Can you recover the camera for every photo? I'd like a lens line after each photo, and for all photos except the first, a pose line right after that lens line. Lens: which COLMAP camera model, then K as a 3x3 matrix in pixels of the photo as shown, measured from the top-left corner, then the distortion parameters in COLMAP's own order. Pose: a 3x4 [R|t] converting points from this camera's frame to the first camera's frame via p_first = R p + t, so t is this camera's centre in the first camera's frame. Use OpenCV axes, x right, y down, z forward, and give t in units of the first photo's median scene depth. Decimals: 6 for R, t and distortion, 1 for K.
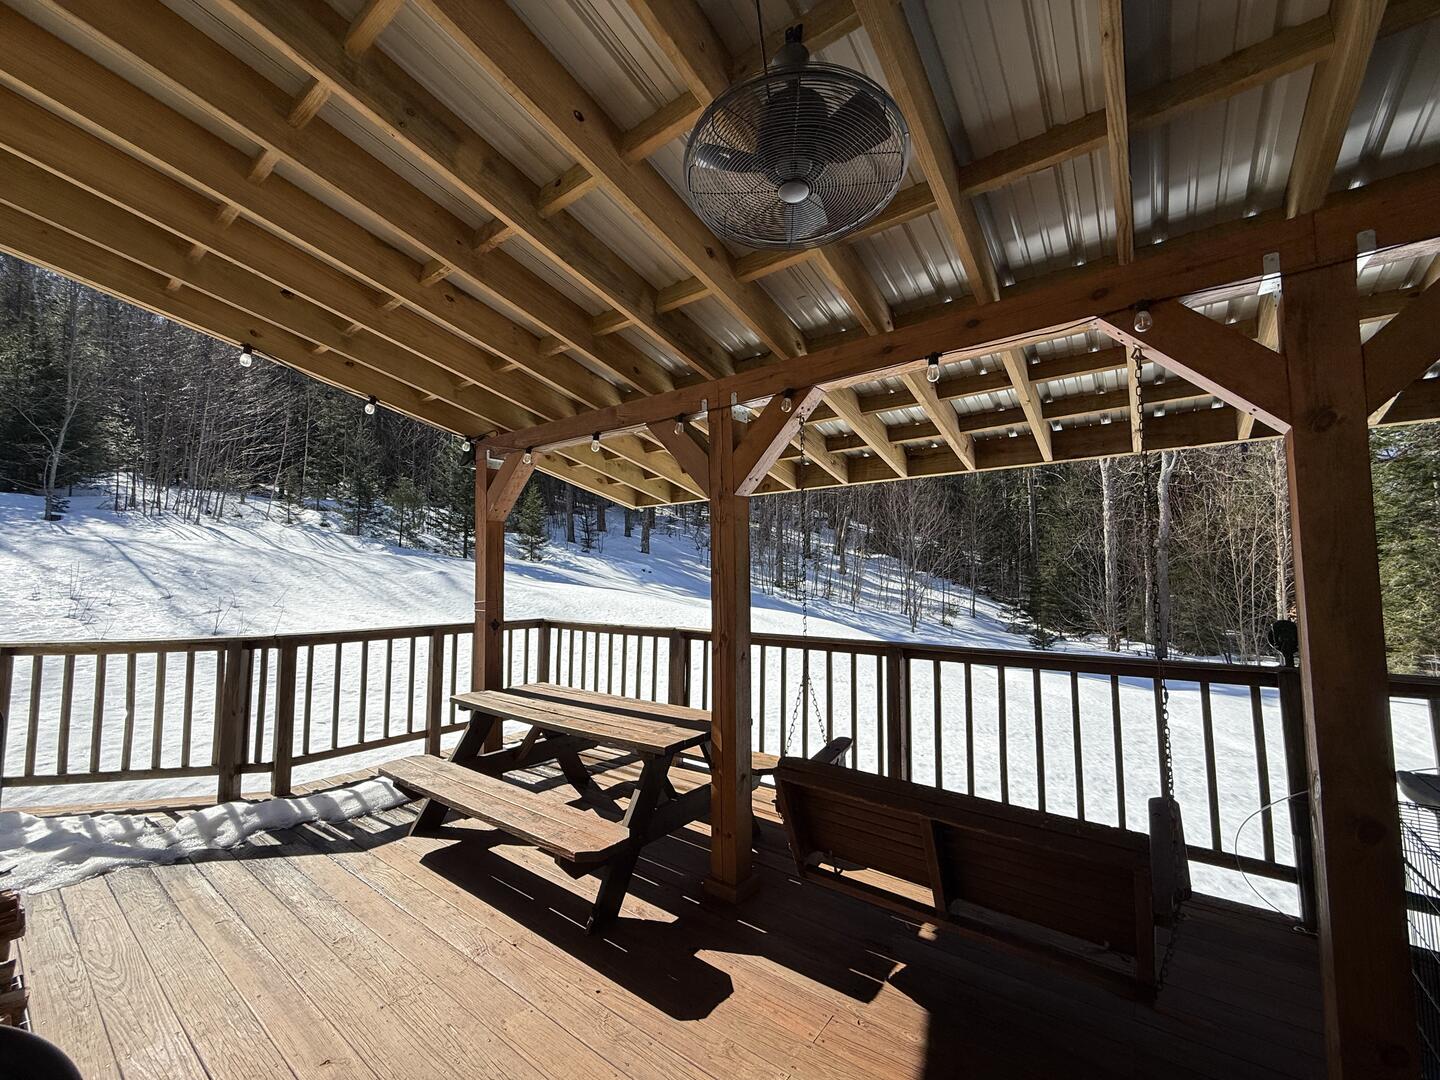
lens RADIAL K [[574.3, 0, 718.6], [0, 574.3, 539.3], [0, 0, 1]] dist [-0.000091, -0.000412]
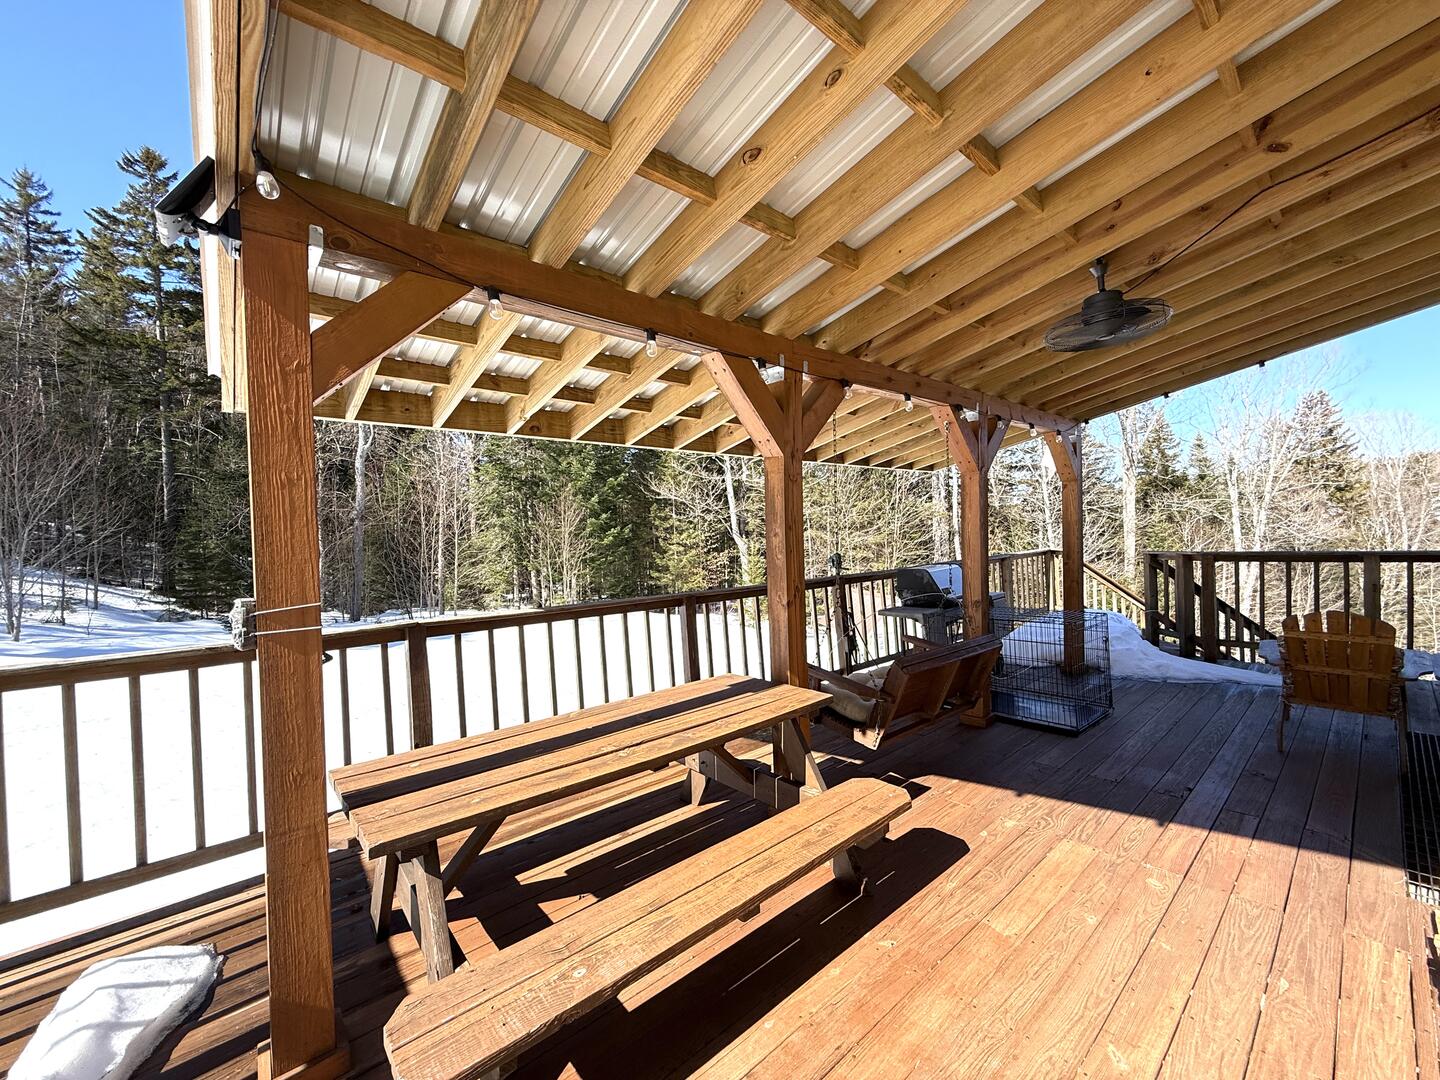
lens RADIAL K [[630.2, 0, 718.6], [0, 630.2, 538.7], [0, 0, 1]] dist [0.001115, -0.000281]
pose [[0.163332, 0.011145, 0.986508, -0.603954], [-0.043592, 0.999041, -0.004070, 0.049668], [-0.985608, -0.042339, 0.163661, 0.505321]]
